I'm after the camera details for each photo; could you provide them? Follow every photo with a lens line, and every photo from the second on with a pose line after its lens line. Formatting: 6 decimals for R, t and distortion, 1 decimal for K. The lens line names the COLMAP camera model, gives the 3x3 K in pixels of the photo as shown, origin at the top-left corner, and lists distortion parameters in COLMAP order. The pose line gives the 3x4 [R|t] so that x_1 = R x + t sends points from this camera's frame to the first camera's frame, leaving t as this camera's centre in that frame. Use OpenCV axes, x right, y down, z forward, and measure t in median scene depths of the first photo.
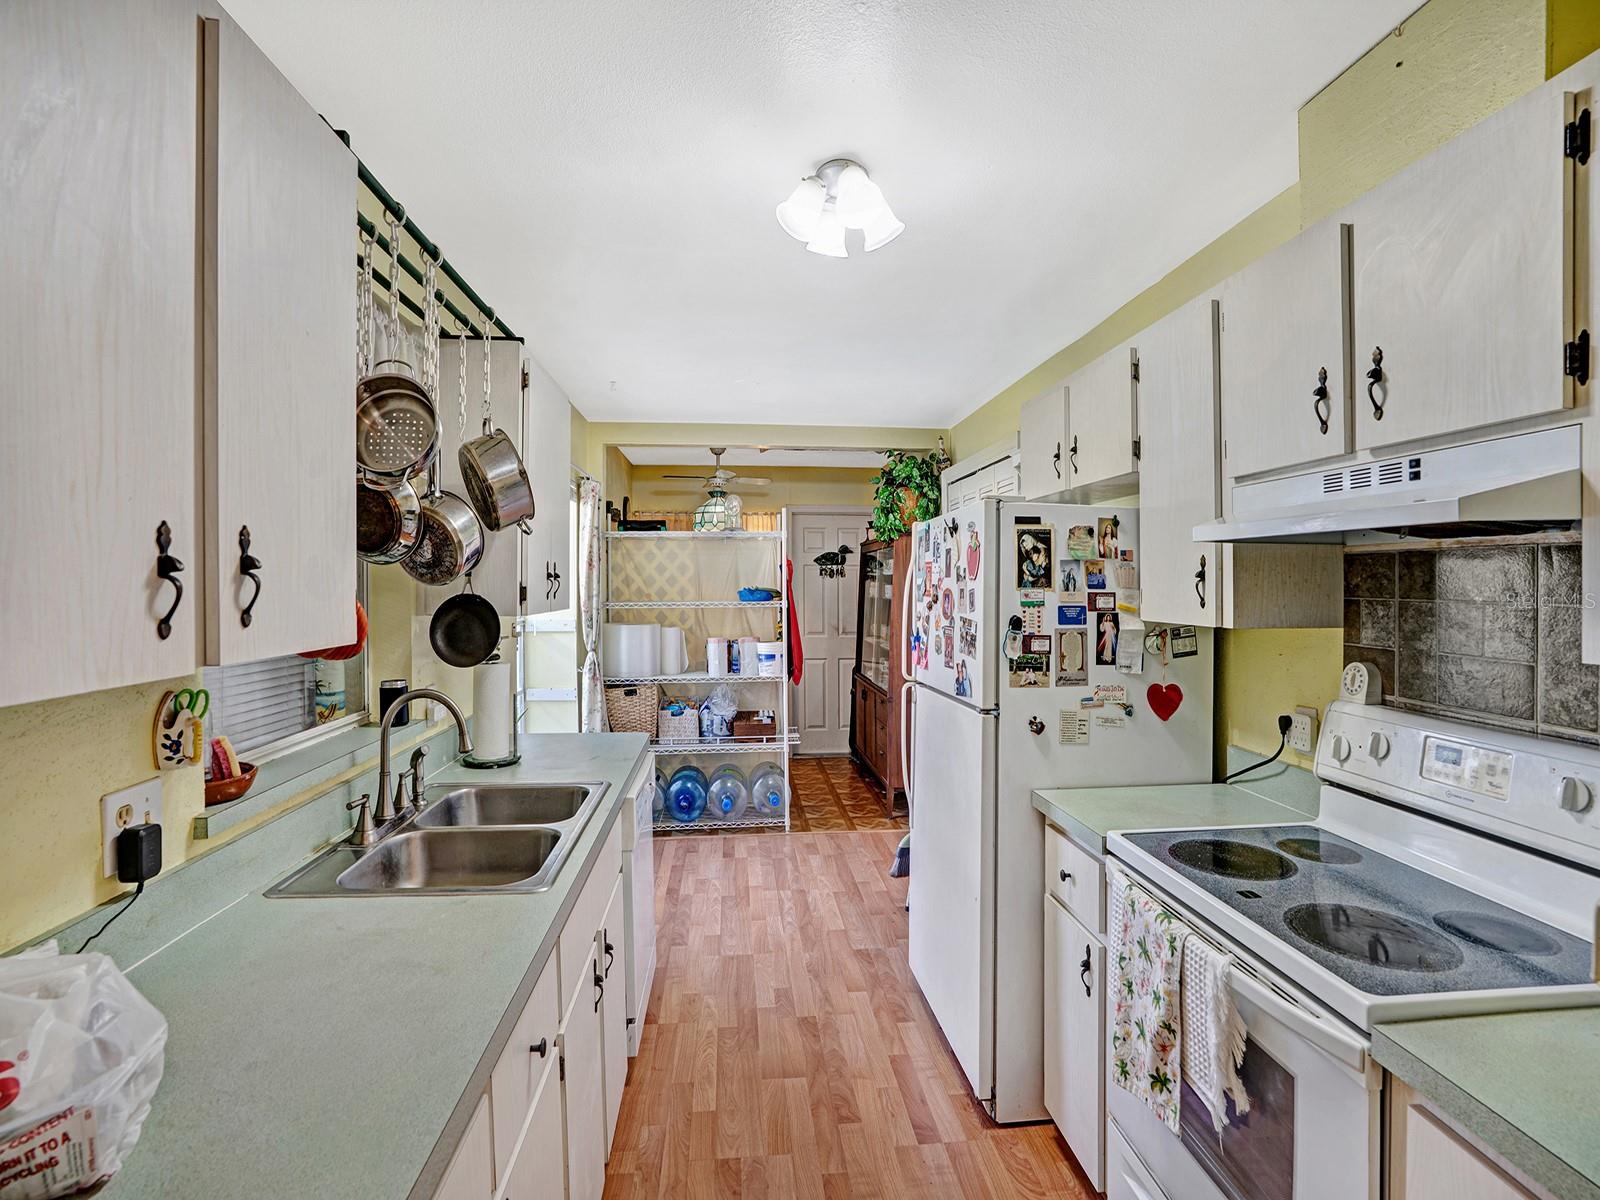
lens RADIAL K [[762.0, 0, 798.6], [0, 762.0, 590.2], [0, 0, 1]] dist [-0.039646, 0.007150]
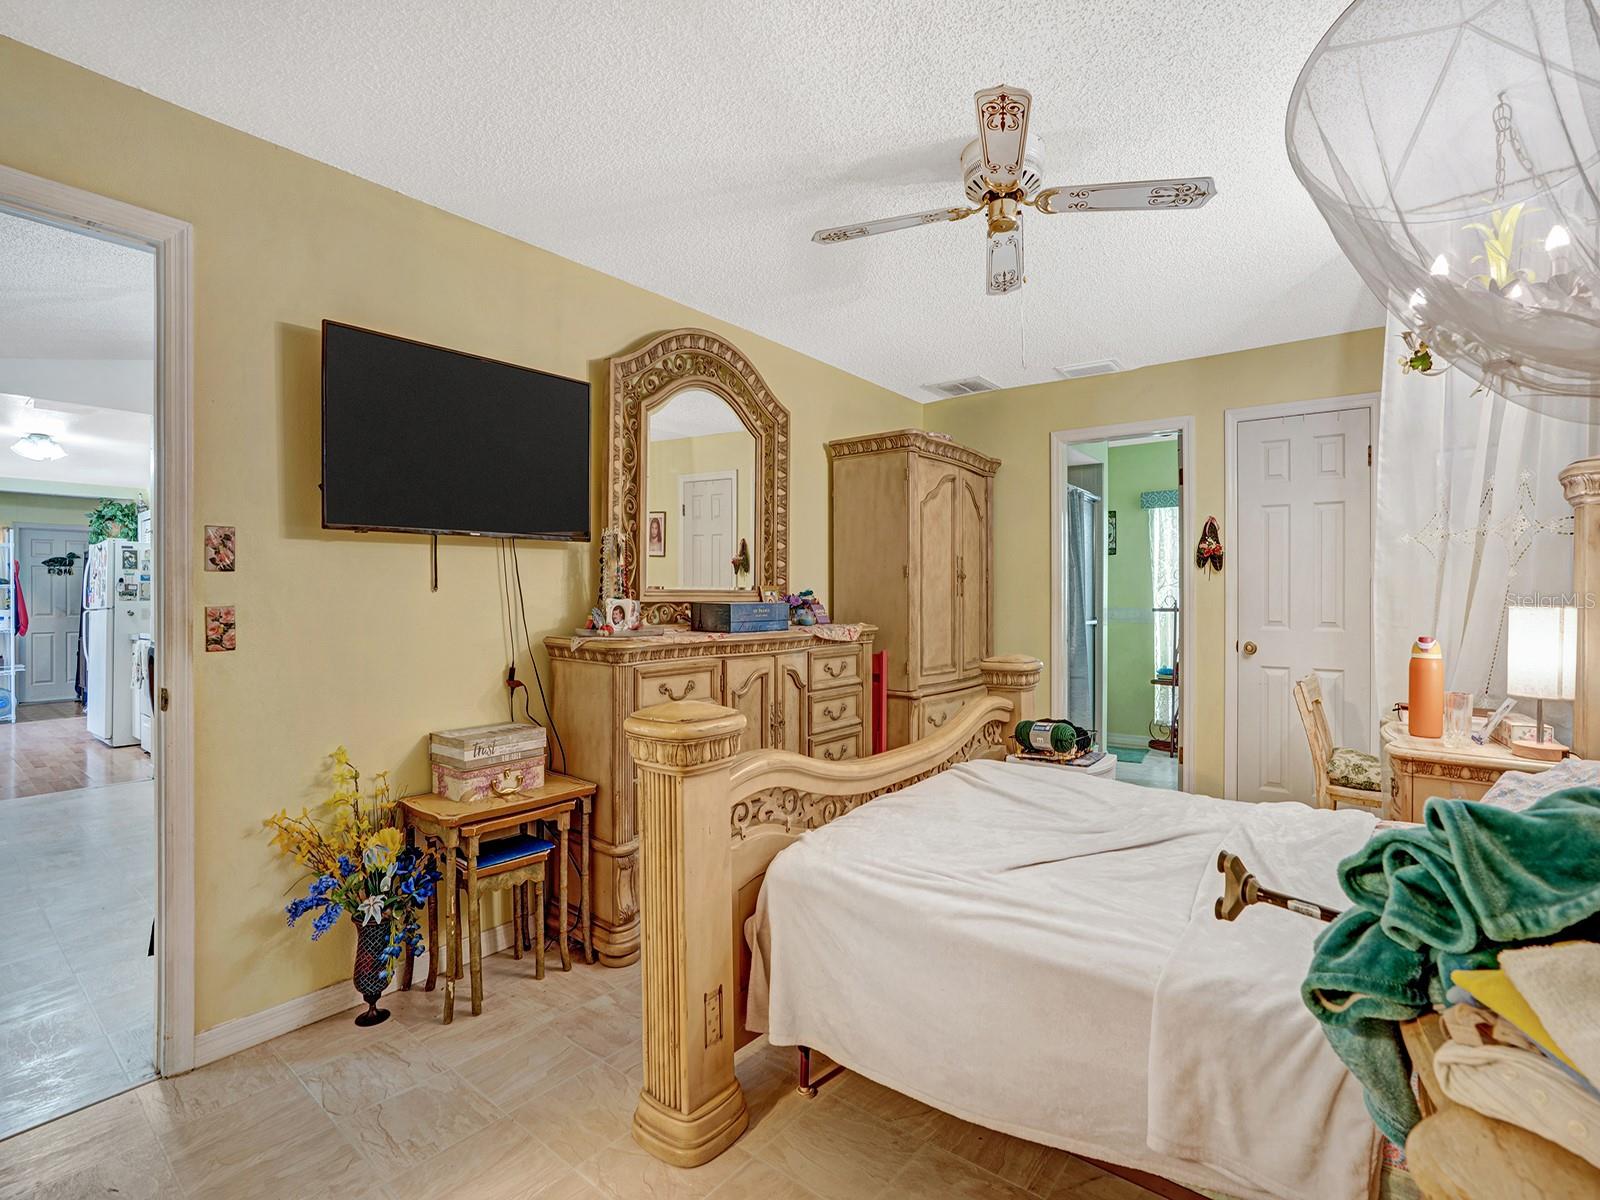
lens RADIAL K [[762.0, 0, 859.9], [0, 762.0, 602.0], [0, 0, 1]] dist [-0.039646, 0.007150]
pose [[0.664524, -0.000918, 0.747267, 0.018215], [0.009286, 0.999932, -0.007030, 0.080071], [-0.747209, 0.011611, 0.664487, -1.428570]]
